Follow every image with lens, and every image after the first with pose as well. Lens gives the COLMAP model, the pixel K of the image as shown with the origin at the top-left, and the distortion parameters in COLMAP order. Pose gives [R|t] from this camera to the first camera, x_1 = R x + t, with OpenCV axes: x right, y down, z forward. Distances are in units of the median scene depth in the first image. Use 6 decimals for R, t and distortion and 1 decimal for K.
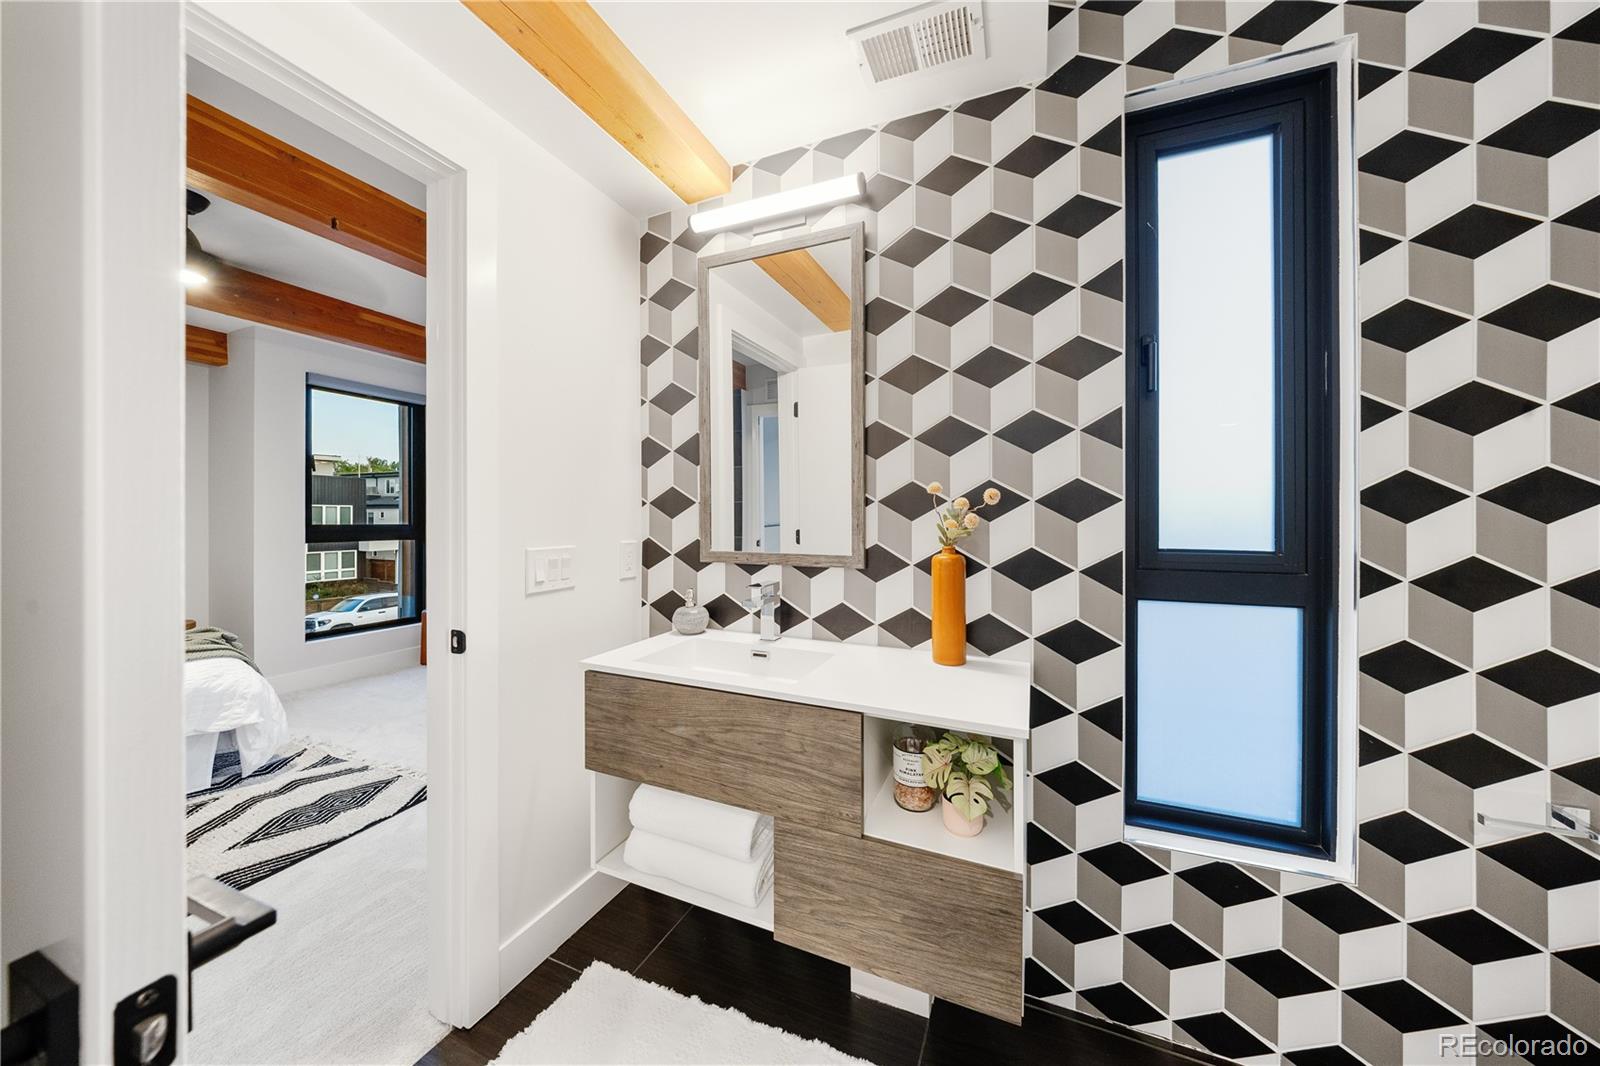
lens RADIAL K [[549.3, 0, 792.2], [0, 549.3, 519.9], [0, 0, 1]] dist [-0.004763, 0.000079]
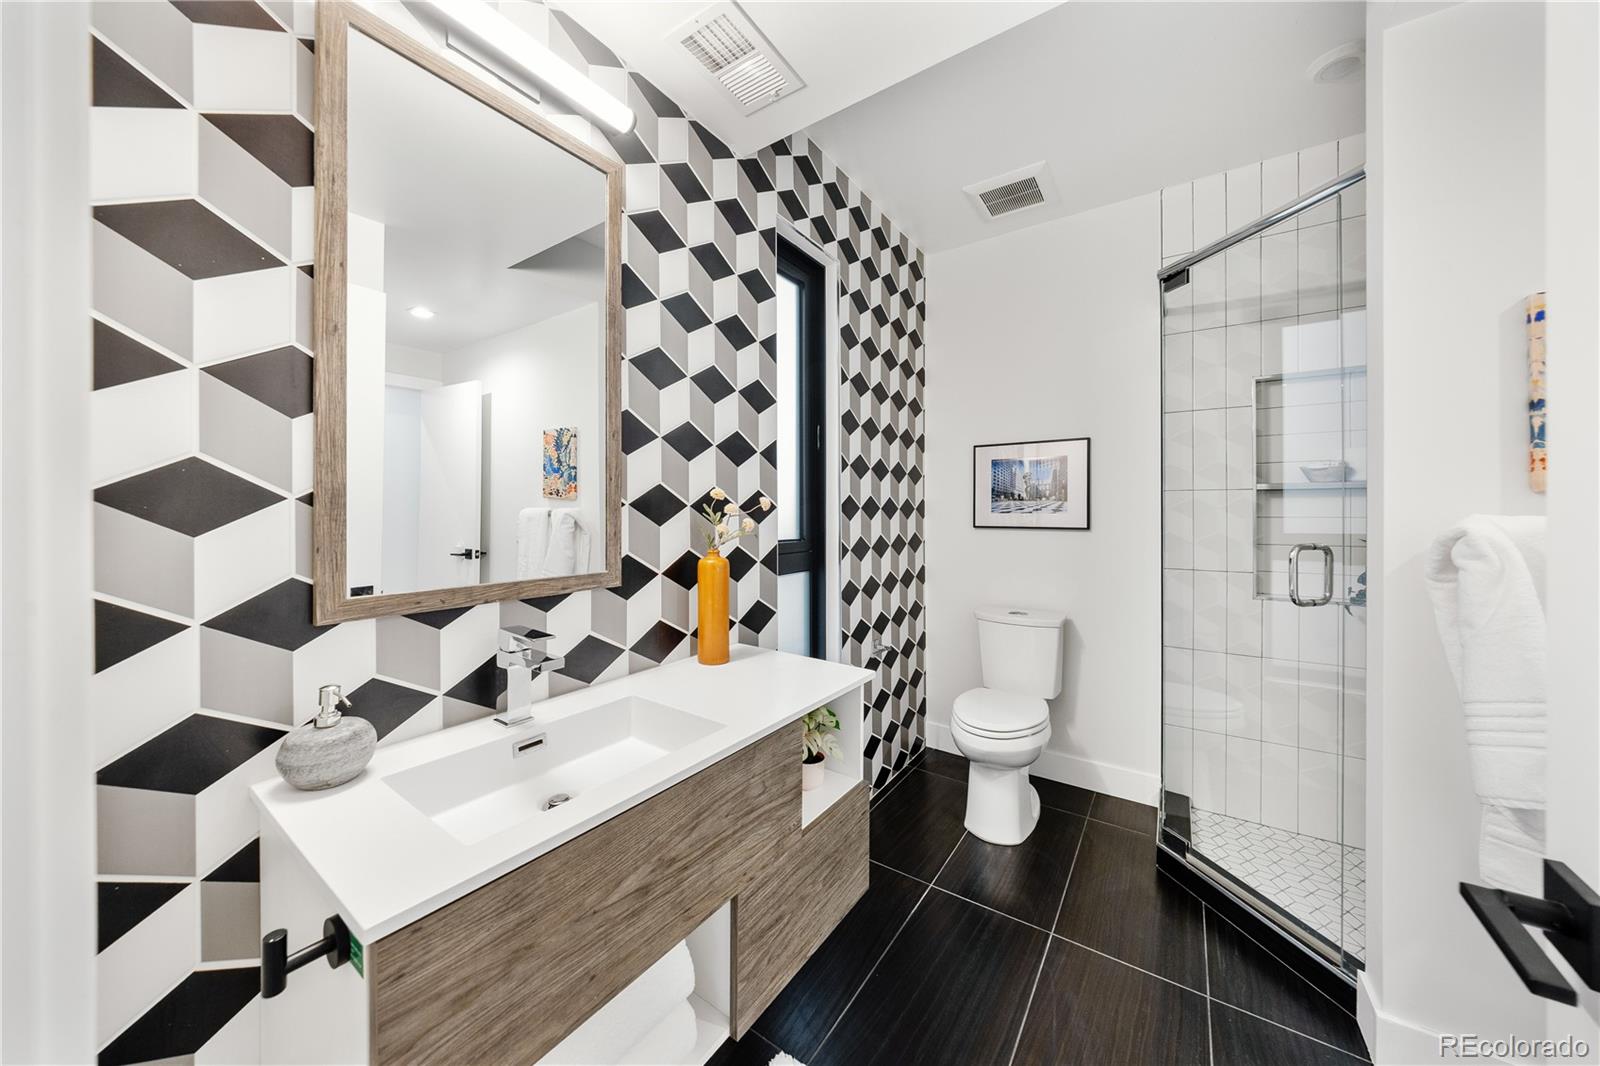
lens RADIAL K [[549.3, 0, 794.3], [0, 549.3, 516.3], [0, 0, 1]] dist [-0.004763, 0.000079]
pose [[0.192911, -0.005444, 0.981201, -0.636788], [0.011856, 0.999925, 0.003217, -0.015441], [-0.981145, 0.011013, 0.192961, 0.593299]]
